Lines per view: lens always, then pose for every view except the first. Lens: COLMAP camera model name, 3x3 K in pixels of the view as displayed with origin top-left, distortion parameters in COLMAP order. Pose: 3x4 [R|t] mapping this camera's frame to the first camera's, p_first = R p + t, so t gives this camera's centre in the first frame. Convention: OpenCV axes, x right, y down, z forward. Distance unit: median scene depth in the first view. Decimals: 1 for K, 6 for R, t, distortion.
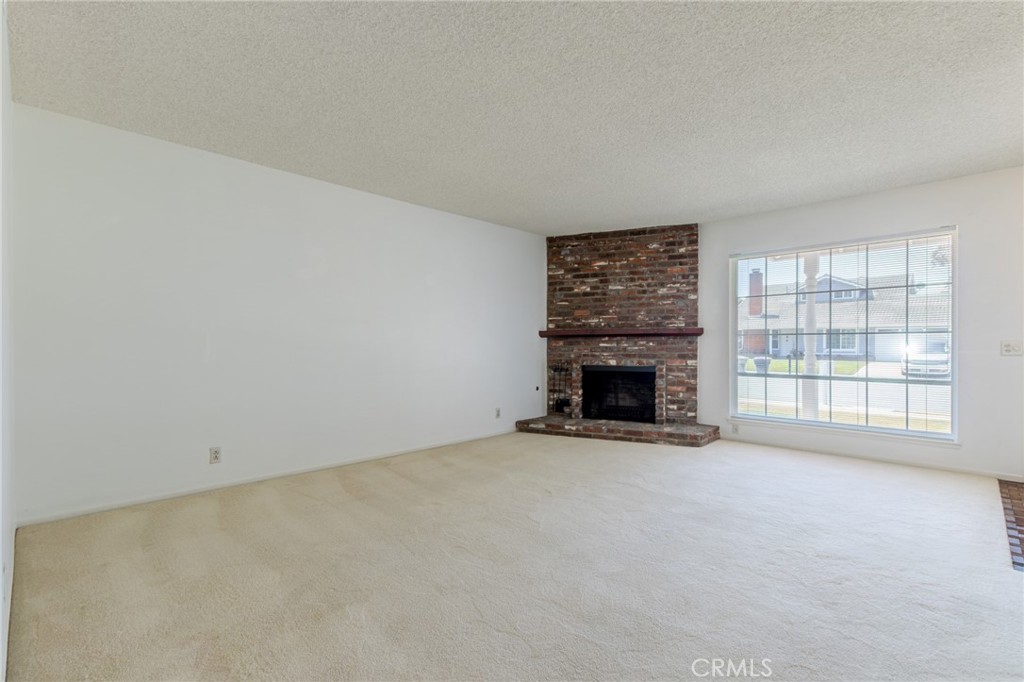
lens RADIAL K [[465.1, 0, 510.7], [0, 465.1, 346.1], [0, 0, 1]] dist [0.003169, -0.001667]
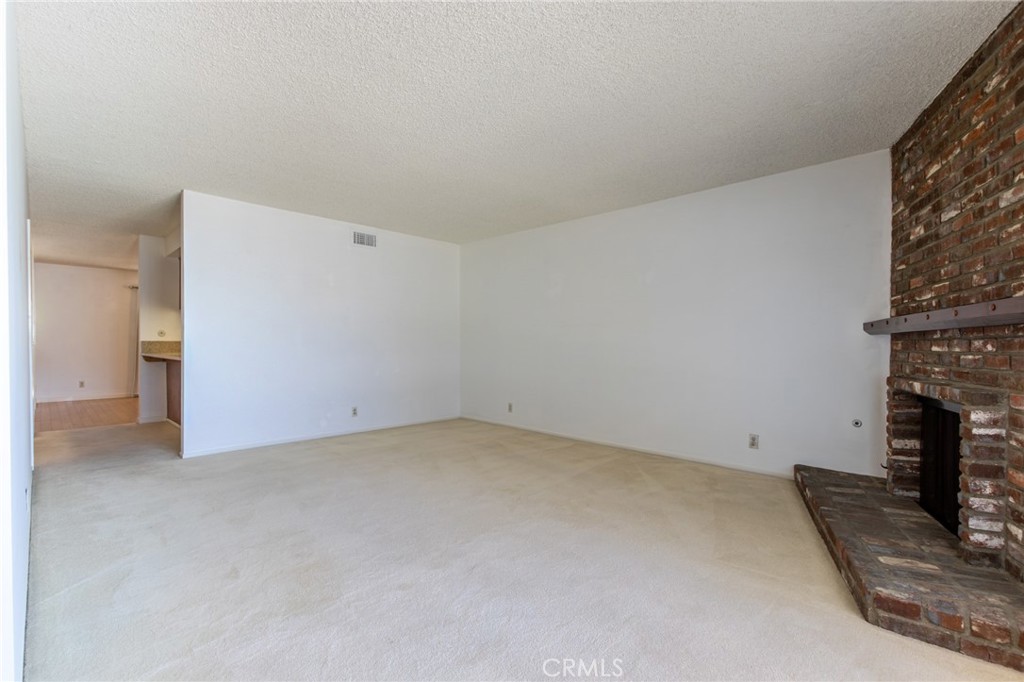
lens RADIAL K [[465.1, 0, 510.7], [0, 465.1, 346.1], [0, 0, 1]] dist [0.003169, -0.001667]
pose [[-0.000033, 0.006562, -0.999978, 0.661296], [-0.009587, 0.999933, 0.006562, -0.004153], [0.999954, 0.009587, 0.000030, 0.599161]]
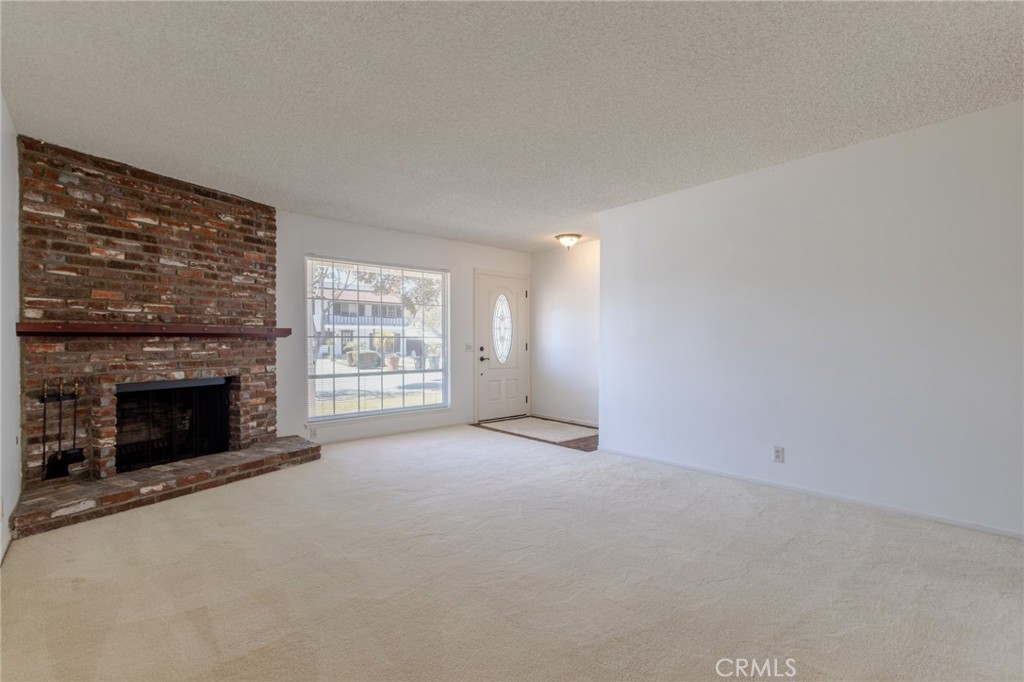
lens RADIAL K [[465.1, 0, 510.7], [0, 465.1, 346.1], [0, 0, 1]] dist [0.003169, -0.001667]
pose [[0.065158, -0.008268, 0.997841, -0.412955], [0.008608, 0.999933, 0.007723, -0.007645], [-0.997838, 0.008086, 0.065225, 0.474244]]
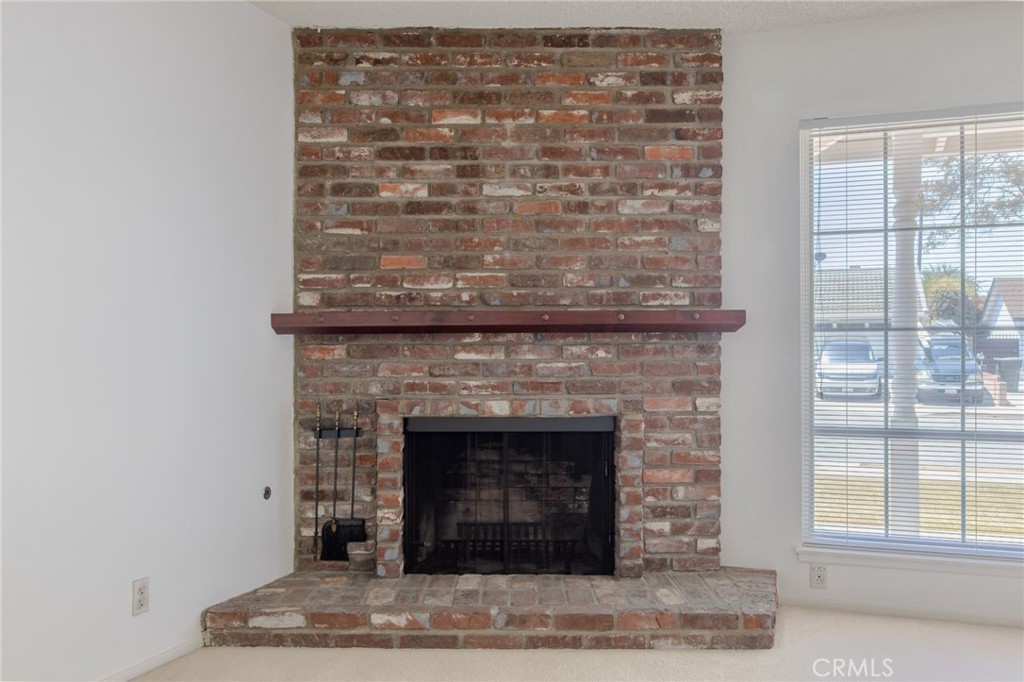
lens RADIAL K [[894.2, 0, 506.8], [0, 894.2, 345.3], [0, 0, 1]] dist [-0.000610, 0.001246]
pose [[0.916563, -0.000167, 0.399891, -0.039494], [0.002723, 0.999979, -0.005824, -0.006933], [-0.399882, 0.006427, 0.916544, 0.388147]]
